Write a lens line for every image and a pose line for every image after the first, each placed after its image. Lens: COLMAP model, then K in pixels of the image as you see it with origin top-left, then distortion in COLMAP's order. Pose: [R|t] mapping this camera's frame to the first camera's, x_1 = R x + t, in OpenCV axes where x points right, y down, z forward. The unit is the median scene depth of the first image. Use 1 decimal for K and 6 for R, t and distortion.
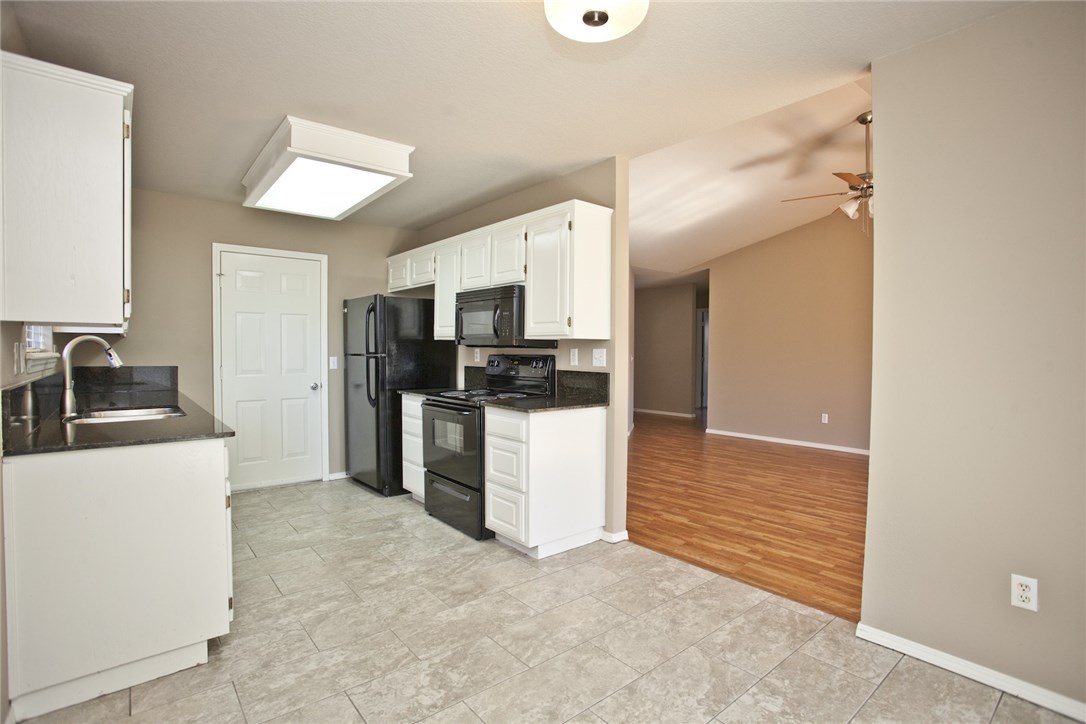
lens RADIAL K [[524.4, 0, 547.8], [0, 524.4, 359.7], [0, 0, 1]] dist [-0.075836, 0.035660]
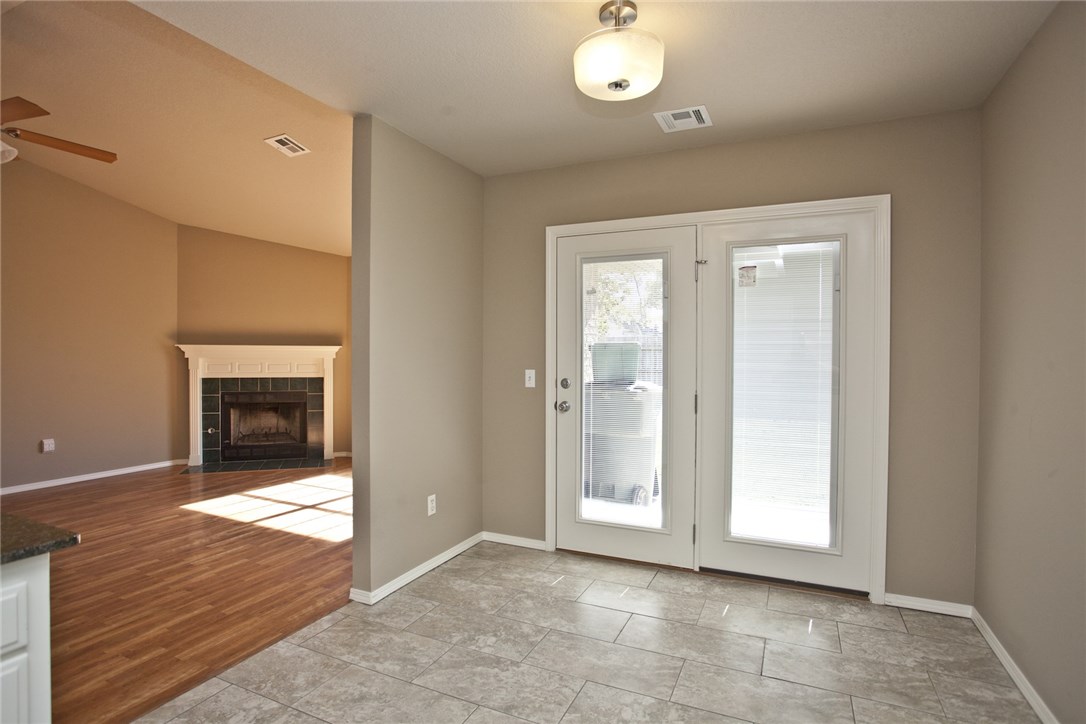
lens RADIAL K [[544.1, 0, 546.3], [0, 544.1, 362.2], [0, 0, 1]] dist [-0.075636, 0.036380]
pose [[-0.426476, -0.018163, 0.904317, -0.391579], [0.010352, 0.999635, 0.024959, -0.022058], [-0.904440, 0.020006, -0.426132, 0.684046]]
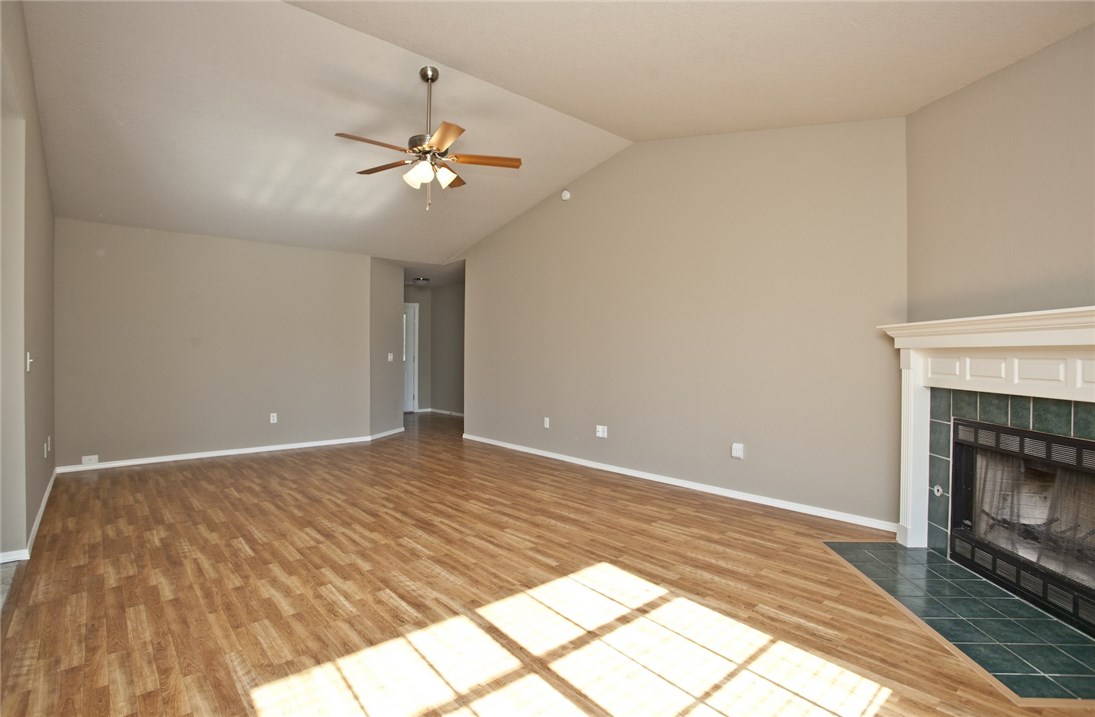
lens RADIAL K [[534.0, 0, 547.5], [0, 534.0, 358.5], [0, 0, 1]] dist [-0.082289, 0.036489]
pose [[0.999682, 0.000121, 0.025202, 0.913643], [0.000136, 0.999948, -0.010189, 0.021469], [-0.025202, 0.010189, 0.999630, 0.126871]]
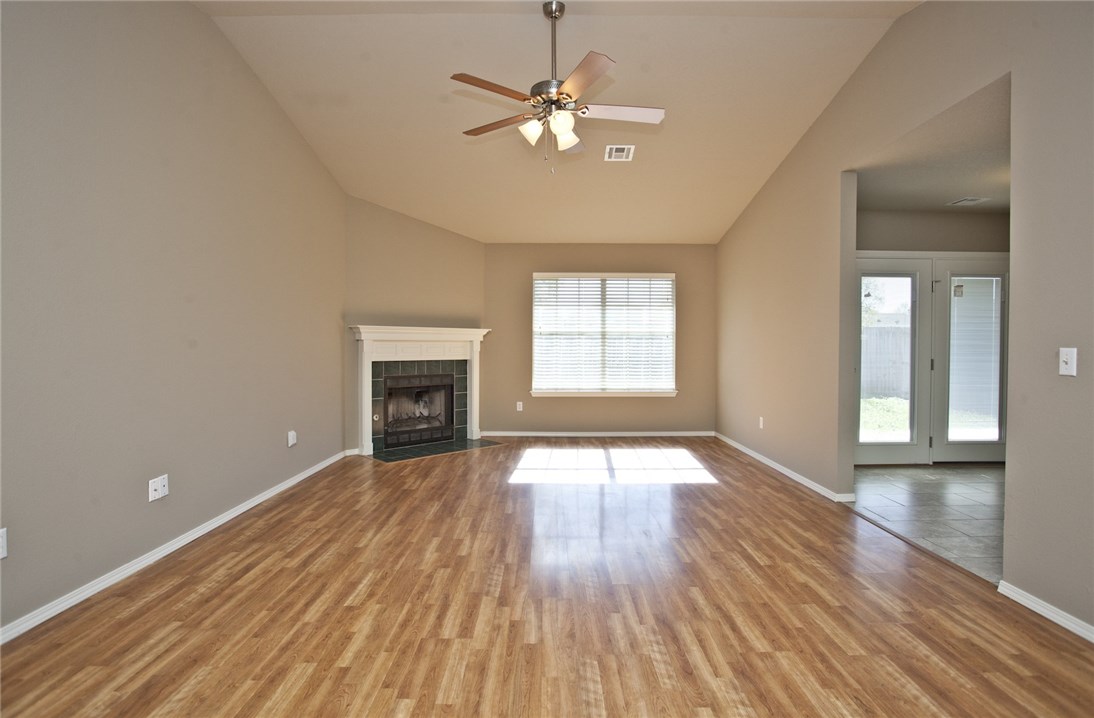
lens RADIAL K [[533.5, 0, 547.0], [0, 533.5, 359.0], [0, 0, 1]] dist [-0.082289, 0.036489]
pose [[-0.768051, -0.024157, 0.639933, 0.175954], [0.004655, 0.999051, 0.043300, -0.013418], [-0.640372, 0.036236, -0.767210, 1.794946]]
